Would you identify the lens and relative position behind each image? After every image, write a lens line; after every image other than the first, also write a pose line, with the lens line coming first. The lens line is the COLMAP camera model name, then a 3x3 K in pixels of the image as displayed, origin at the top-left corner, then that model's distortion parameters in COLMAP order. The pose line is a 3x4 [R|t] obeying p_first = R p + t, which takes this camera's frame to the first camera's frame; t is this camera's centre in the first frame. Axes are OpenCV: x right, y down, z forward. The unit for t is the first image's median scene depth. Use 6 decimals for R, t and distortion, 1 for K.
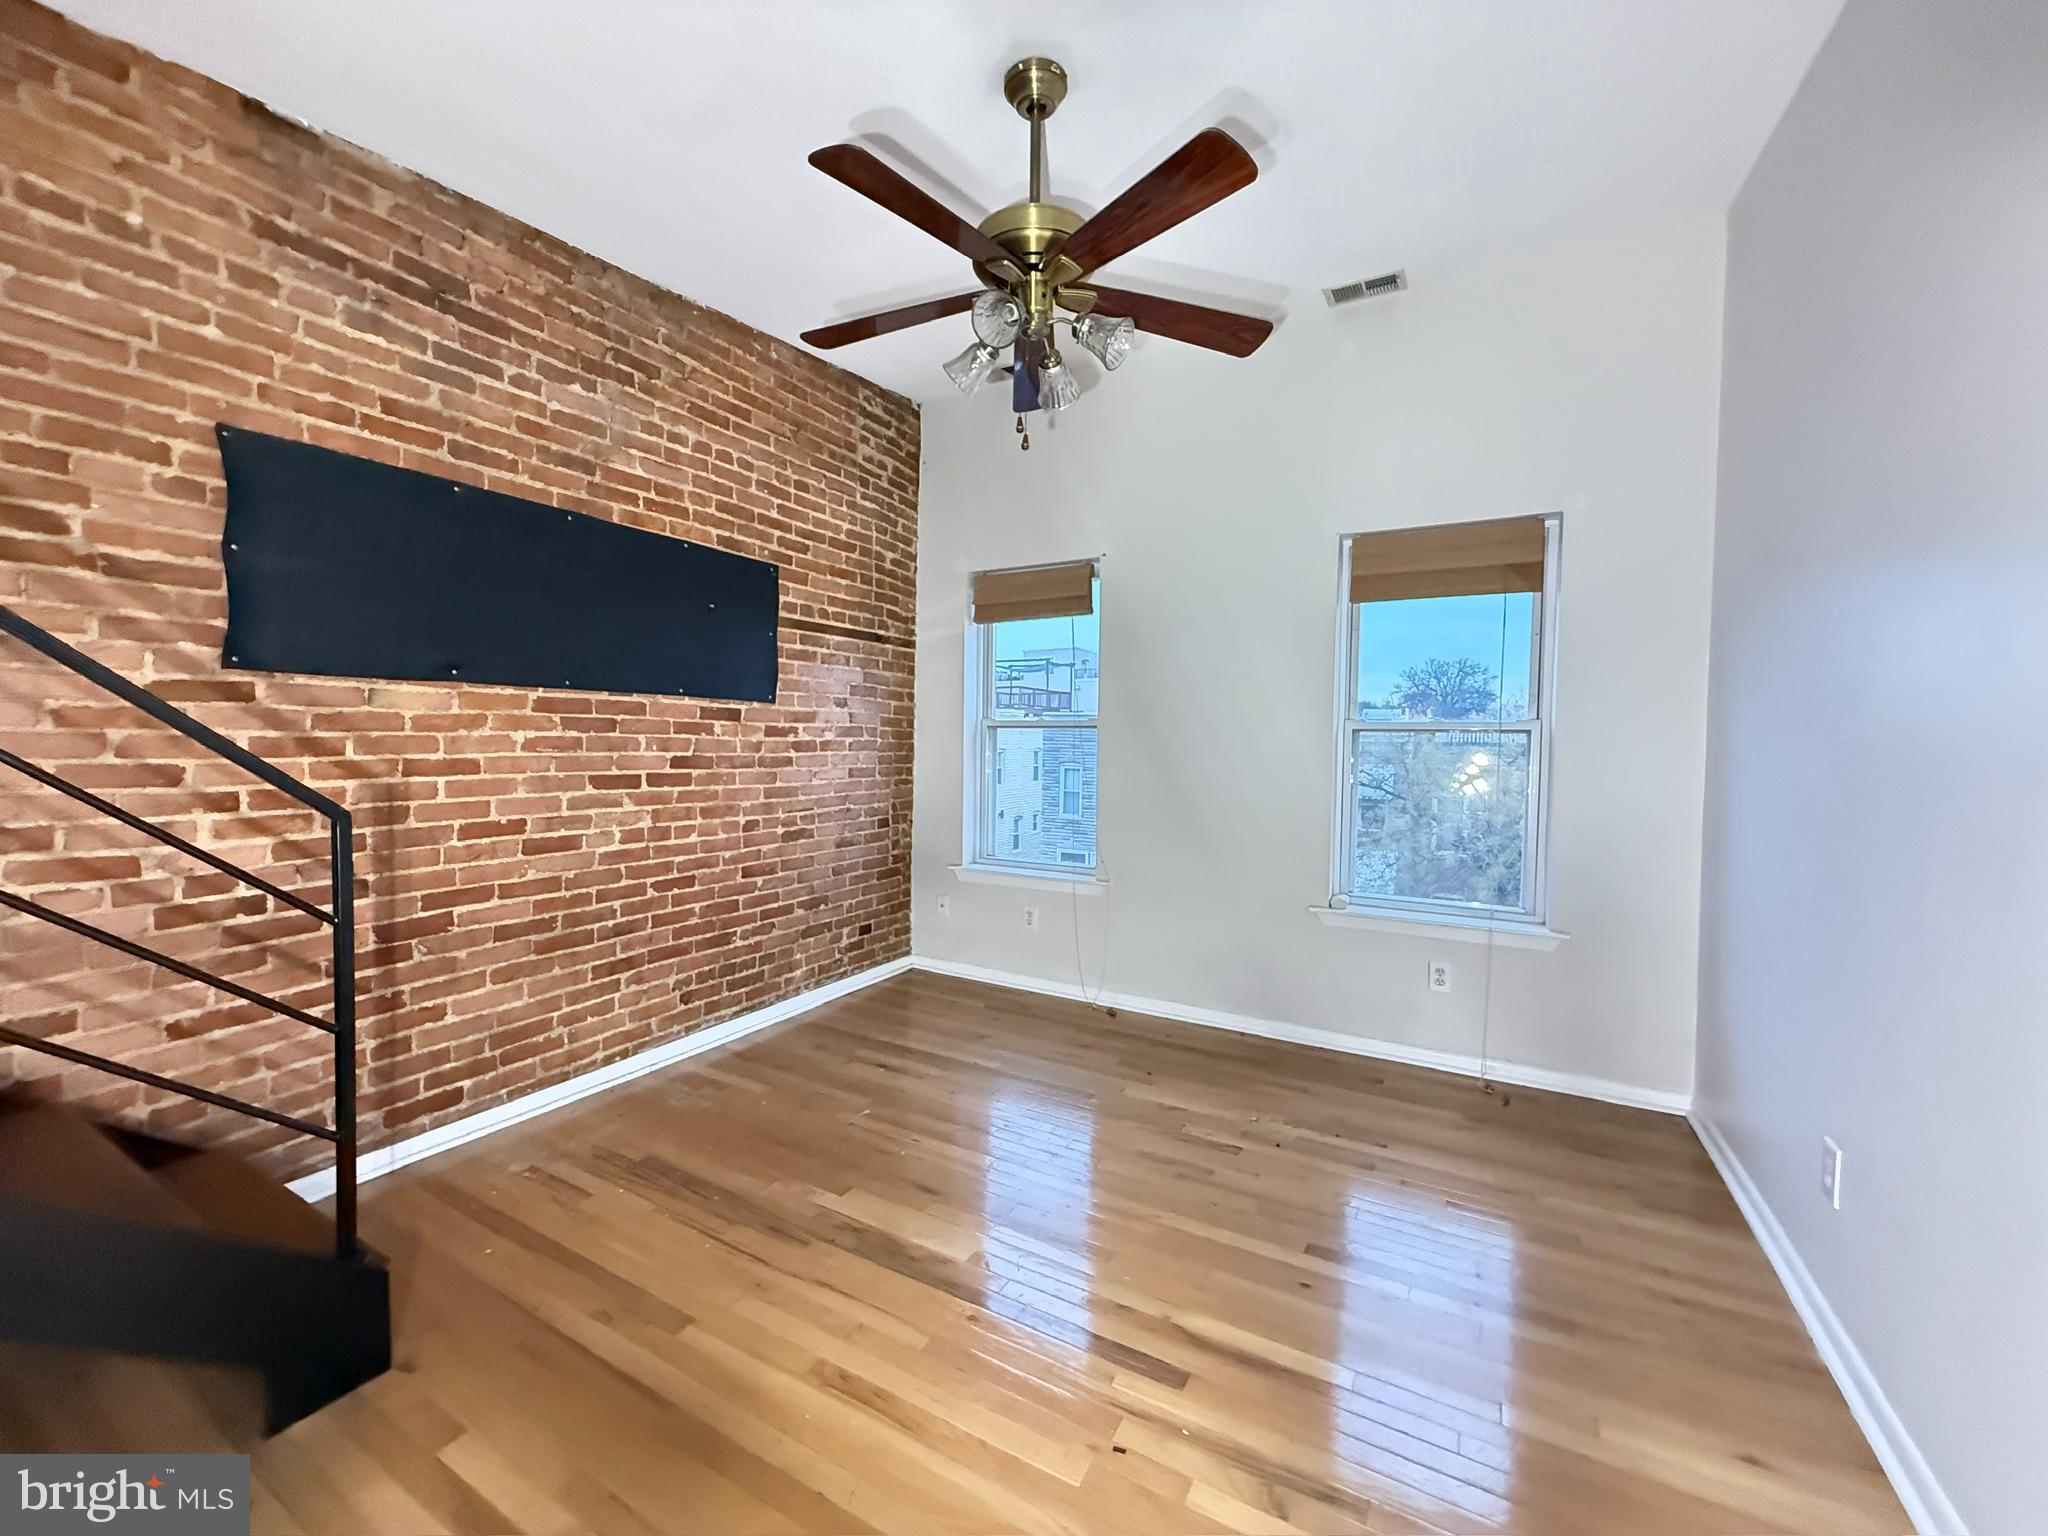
lens RADIAL K [[816.5, 0, 1021.0], [0, 816.5, 764.7], [0, 0, 1]] dist [0.000886, -0.000083]
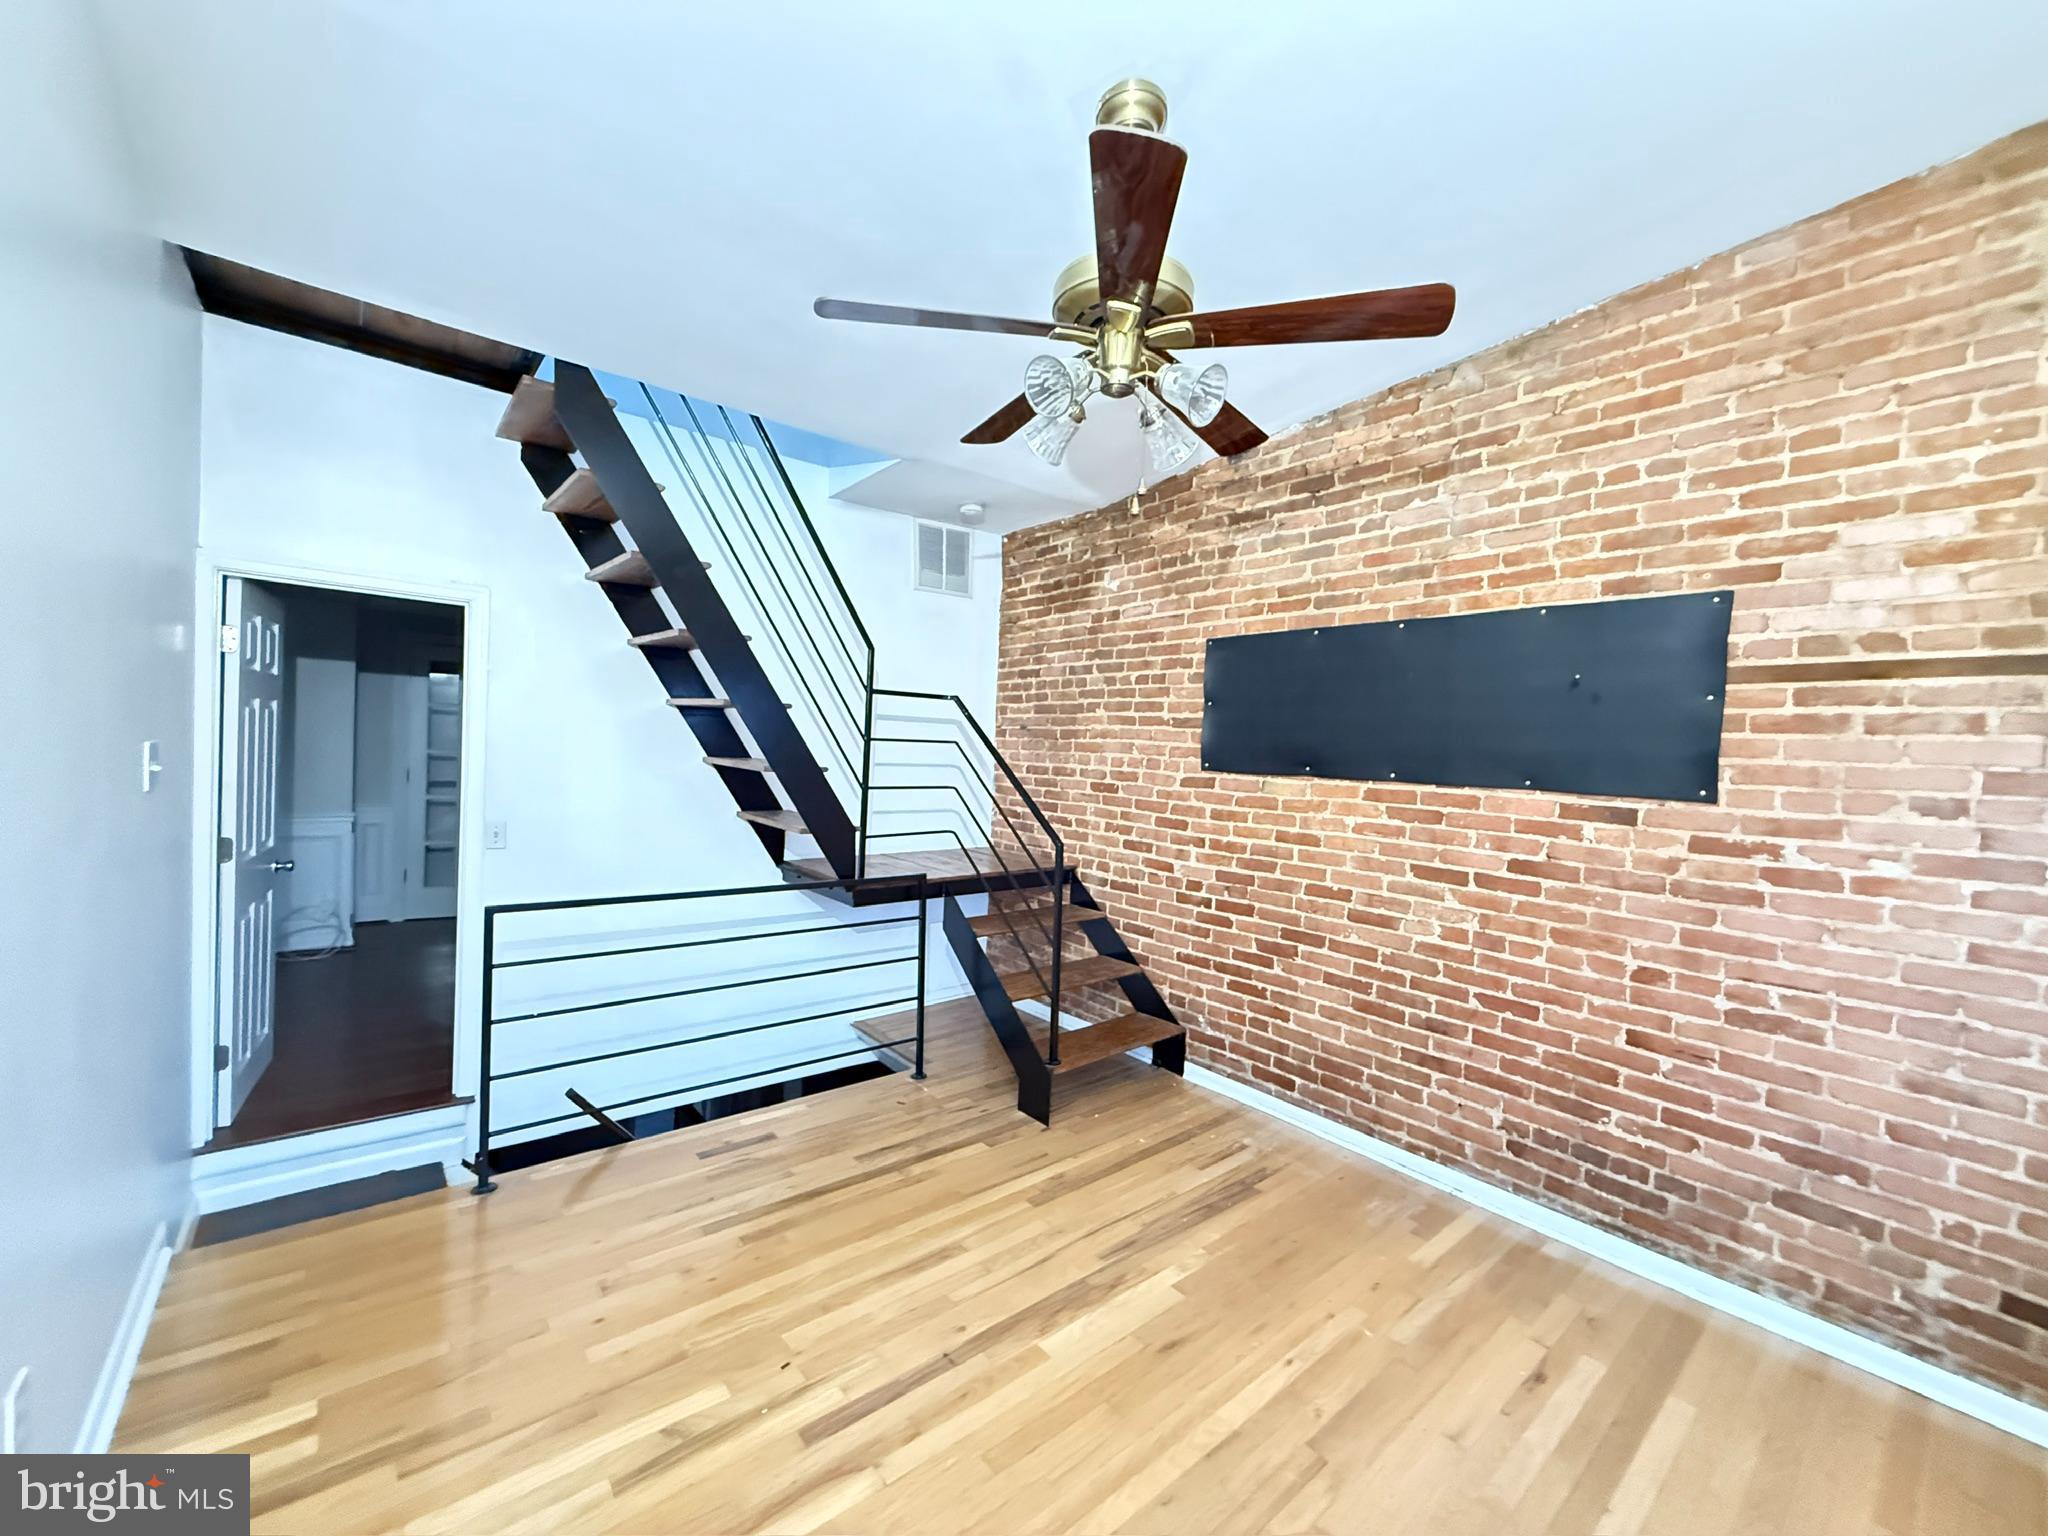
lens RADIAL K [[816.5, 0, 1022.1], [0, 816.5, 768.9], [0, 0, 1]] dist [0.000886, -0.000083]
pose [[-0.356285, -0.003130, -0.934372, 0.605003], [-0.075487, 0.996822, 0.025445, -0.093465], [0.931323, 0.079598, -0.355389, 0.865226]]
